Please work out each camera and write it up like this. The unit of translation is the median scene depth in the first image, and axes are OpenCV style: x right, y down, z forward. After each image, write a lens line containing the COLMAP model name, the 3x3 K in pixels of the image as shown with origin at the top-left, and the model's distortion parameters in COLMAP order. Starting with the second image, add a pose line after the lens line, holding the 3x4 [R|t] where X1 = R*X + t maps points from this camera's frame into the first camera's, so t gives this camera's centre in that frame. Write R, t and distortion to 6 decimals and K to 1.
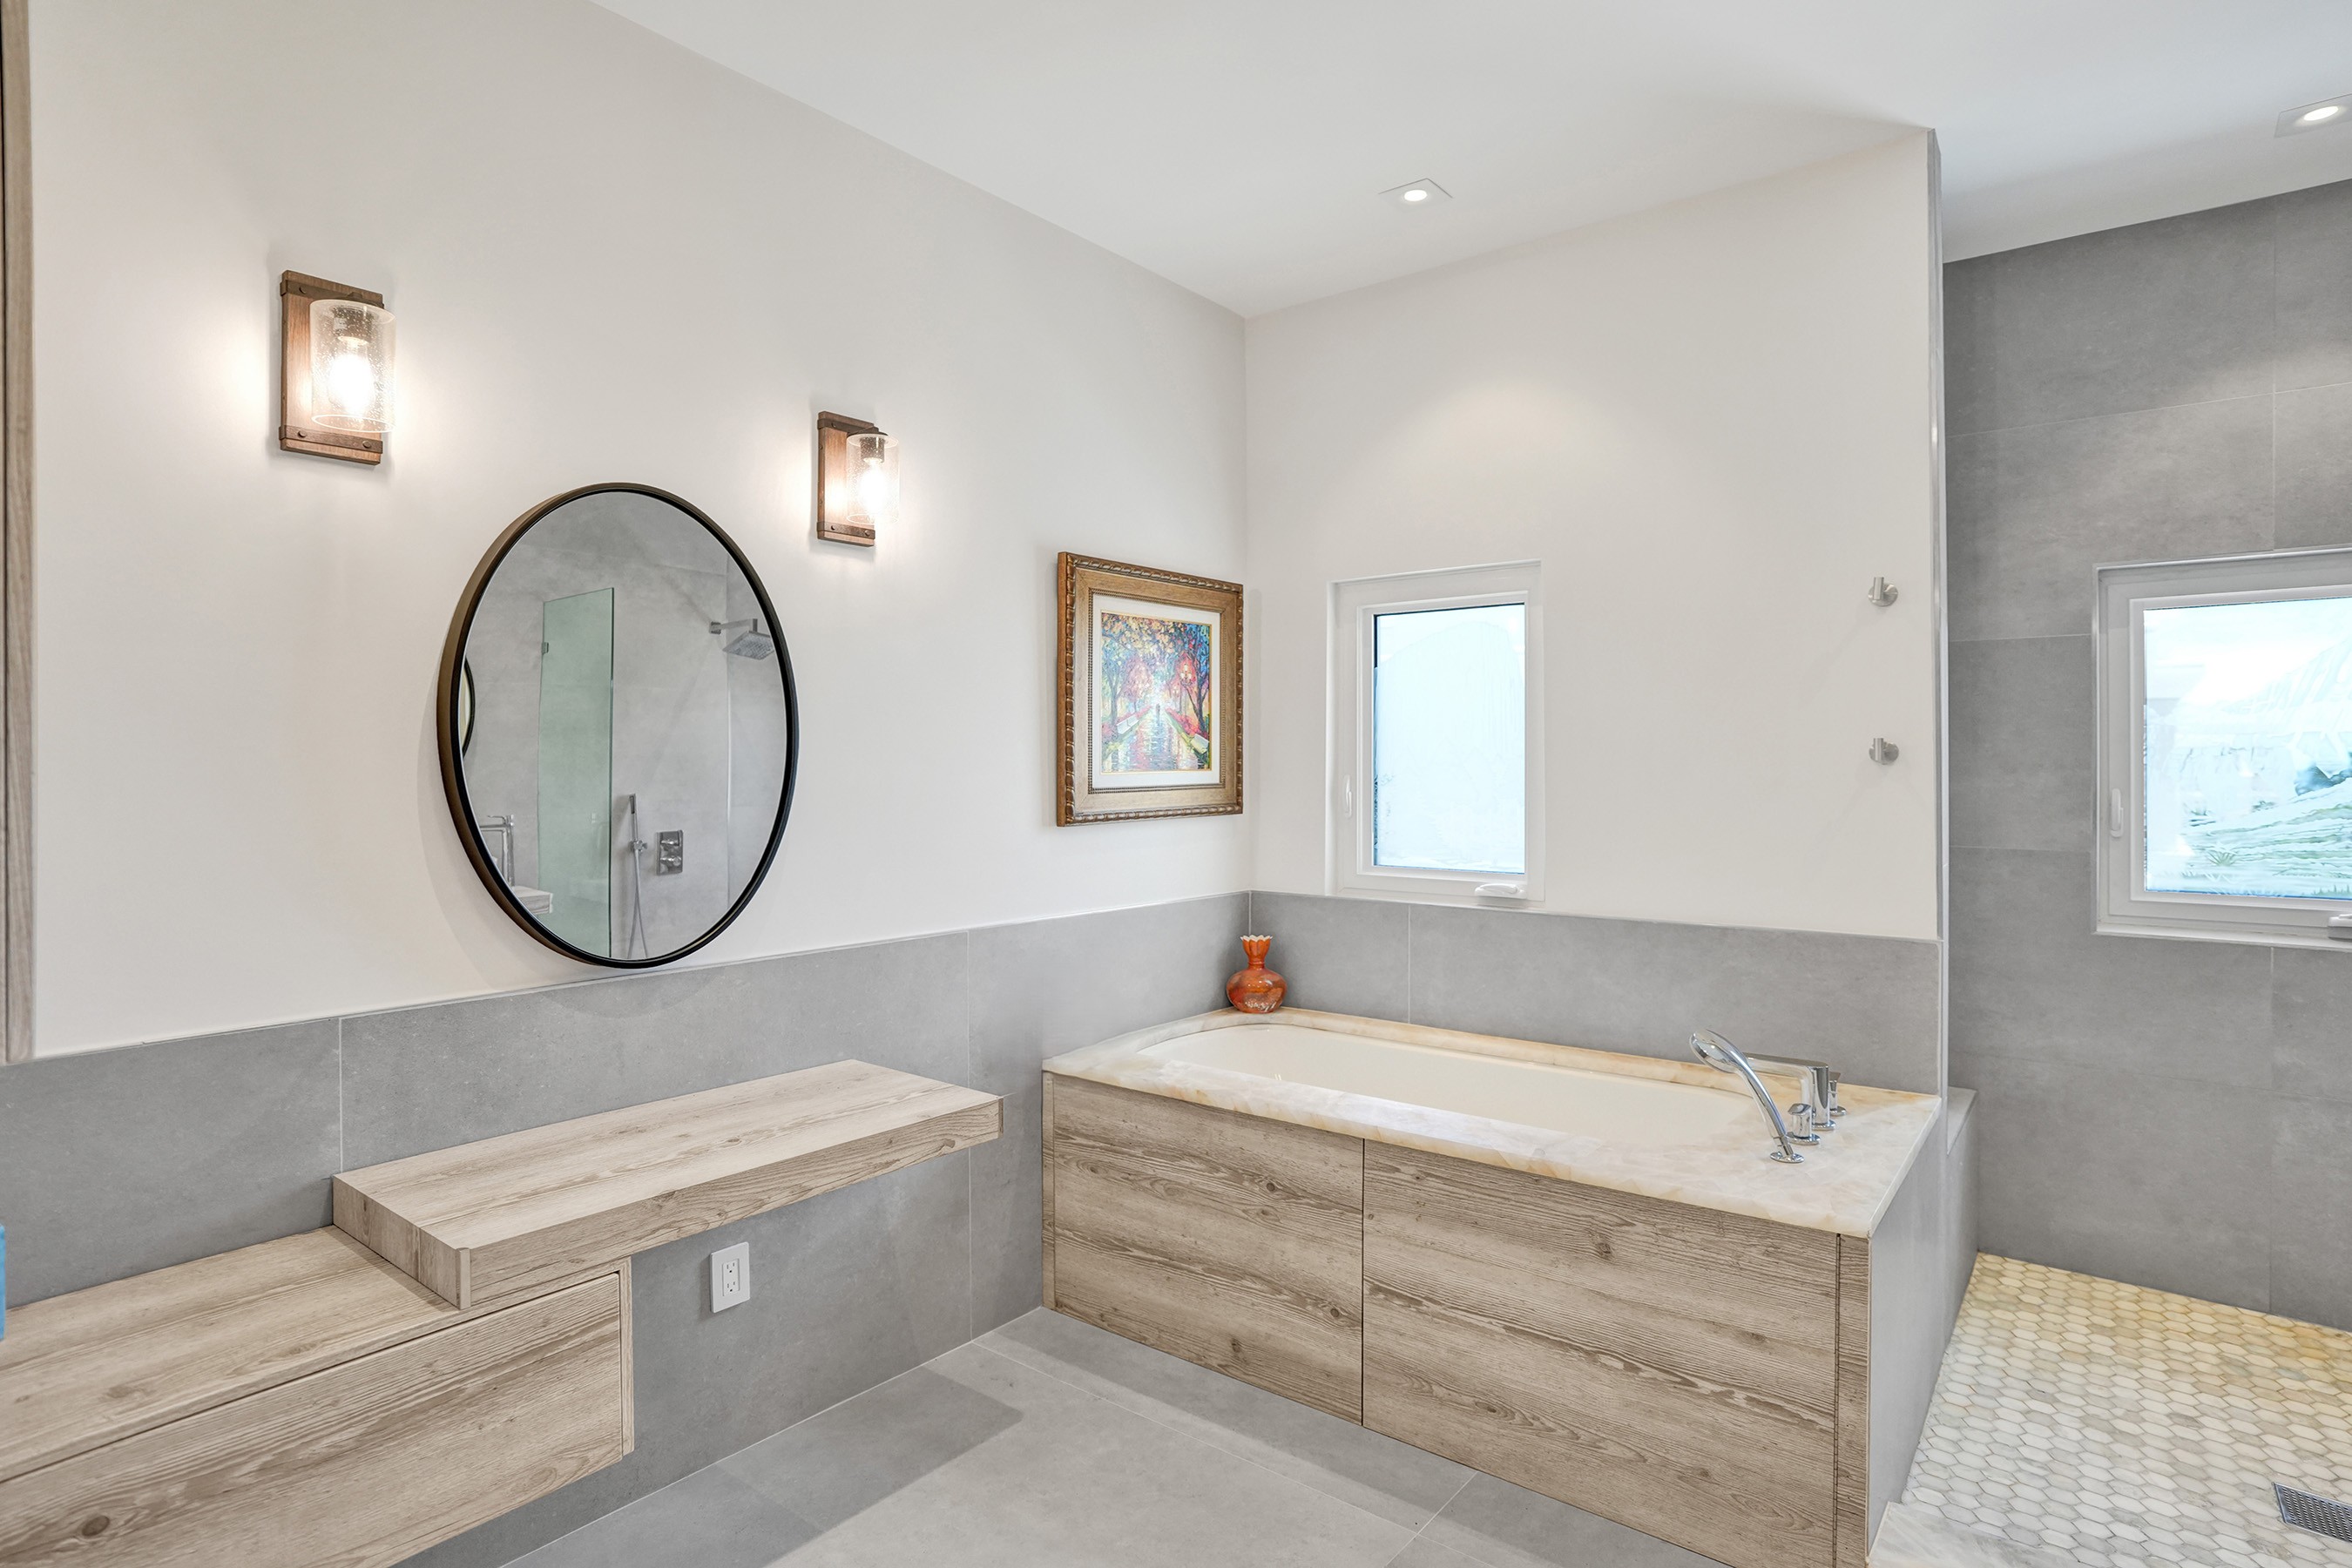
lens RADIAL K [[1251.9, 0, 1179.3], [0, 1251.9, 764.2], [0, 0, 1]] dist [-0.057052, 0.030444]
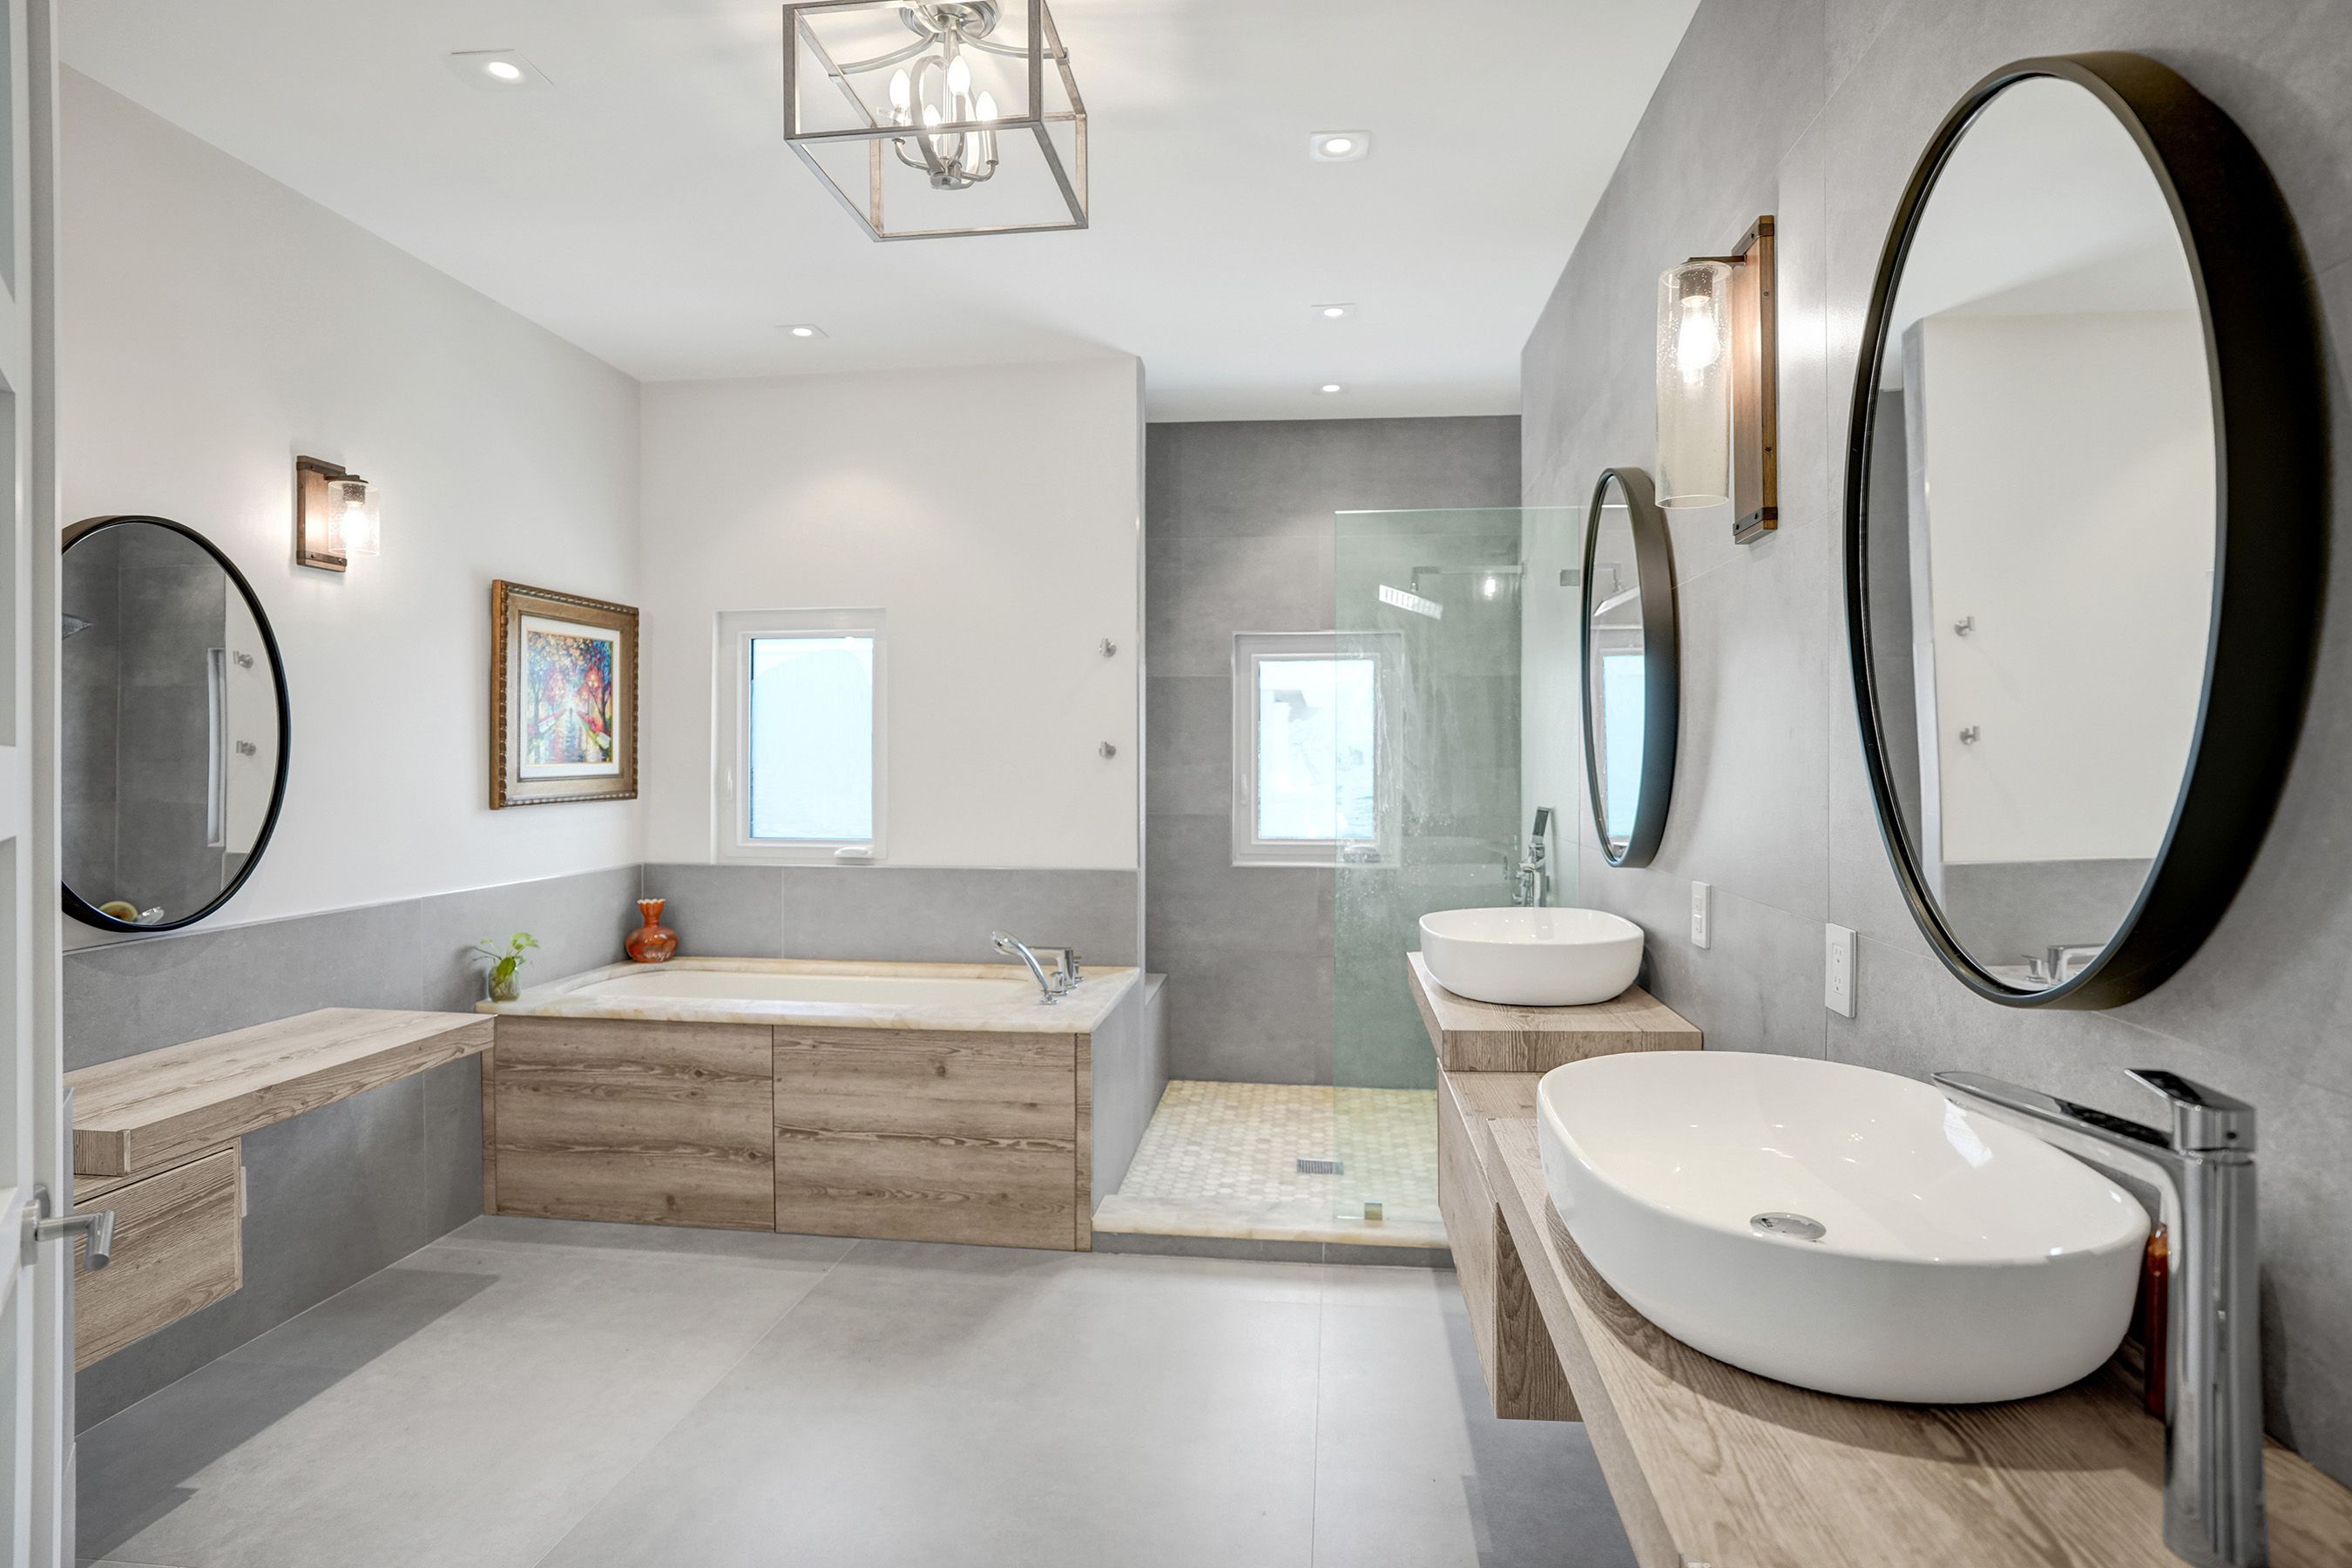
lens RADIAL K [[1251.9, 0, 1179.3], [0, 1251.9, 776.3], [0, 0, 1]] dist [-0.057052, 0.030444]
pose [[0.853307, -0.005707, 0.521377, -0.174585], [-0.002166, 0.999893, 0.014489, -0.000713], [-0.521404, -0.013493, 0.853203, -0.395925]]
